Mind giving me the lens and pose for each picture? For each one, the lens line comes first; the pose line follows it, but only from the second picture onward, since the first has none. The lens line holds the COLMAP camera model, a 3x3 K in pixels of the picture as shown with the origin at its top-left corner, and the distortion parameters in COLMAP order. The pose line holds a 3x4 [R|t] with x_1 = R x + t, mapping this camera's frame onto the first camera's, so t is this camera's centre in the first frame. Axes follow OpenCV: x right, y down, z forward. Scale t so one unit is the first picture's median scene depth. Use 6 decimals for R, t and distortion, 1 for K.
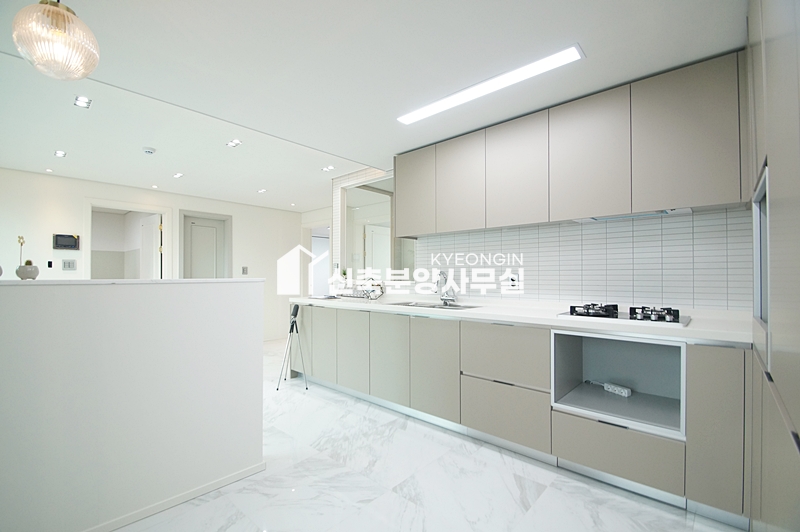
lens RADIAL K [[352.2, 0, 391.2], [0, 352.2, 273.8], [0, 0, 1]] dist [0.006115, -0.010941]
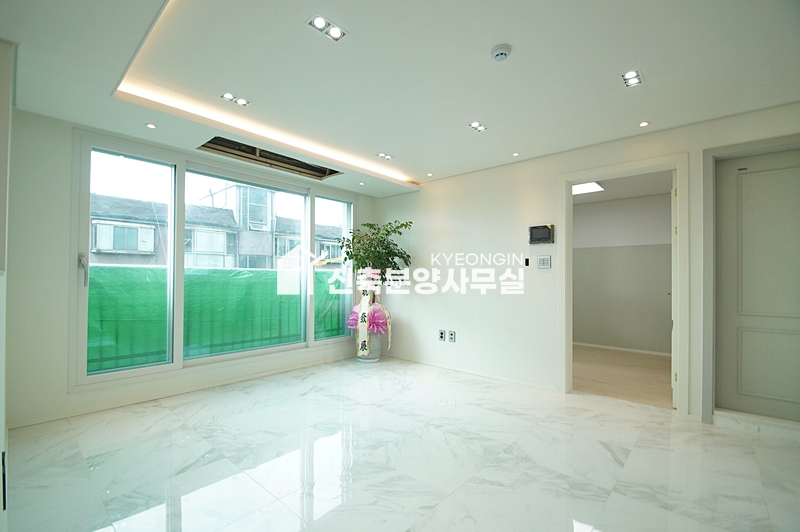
lens RADIAL K [[352.2, 0, 391.2], [0, 352.2, 273.8], [0, 0, 1]] dist [0.006115, -0.010941]
pose [[0.002815, -0.011510, -0.999930, -0.151783], [0.000152, 0.999934, -0.011510, 0.017707], [0.999996, -0.000120, 0.002816, 1.042745]]
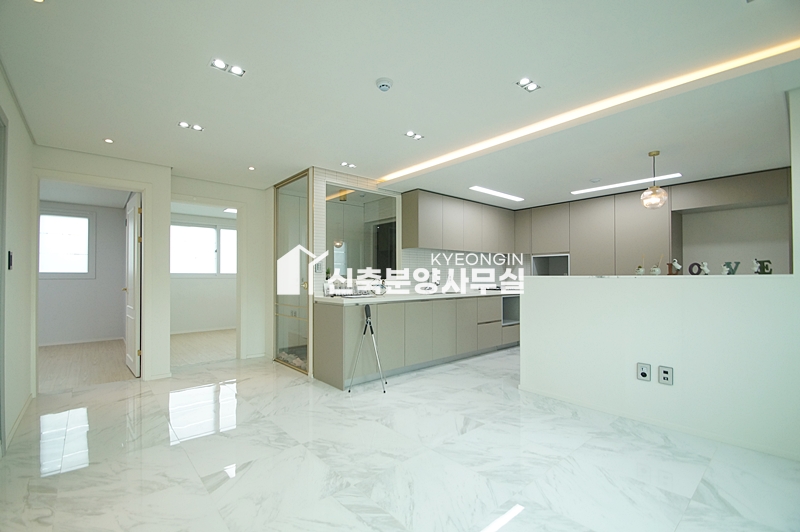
lens RADIAL K [[352.2, 0, 391.2], [0, 352.2, 273.8], [0, 0, 1]] dist [0.006115, -0.010941]
pose [[0.122448, 0.007670, 0.992445, -1.702921], [-0.006972, 0.999952, -0.006868, 0.014390], [-0.992450, -0.006078, 0.122495, 1.148899]]
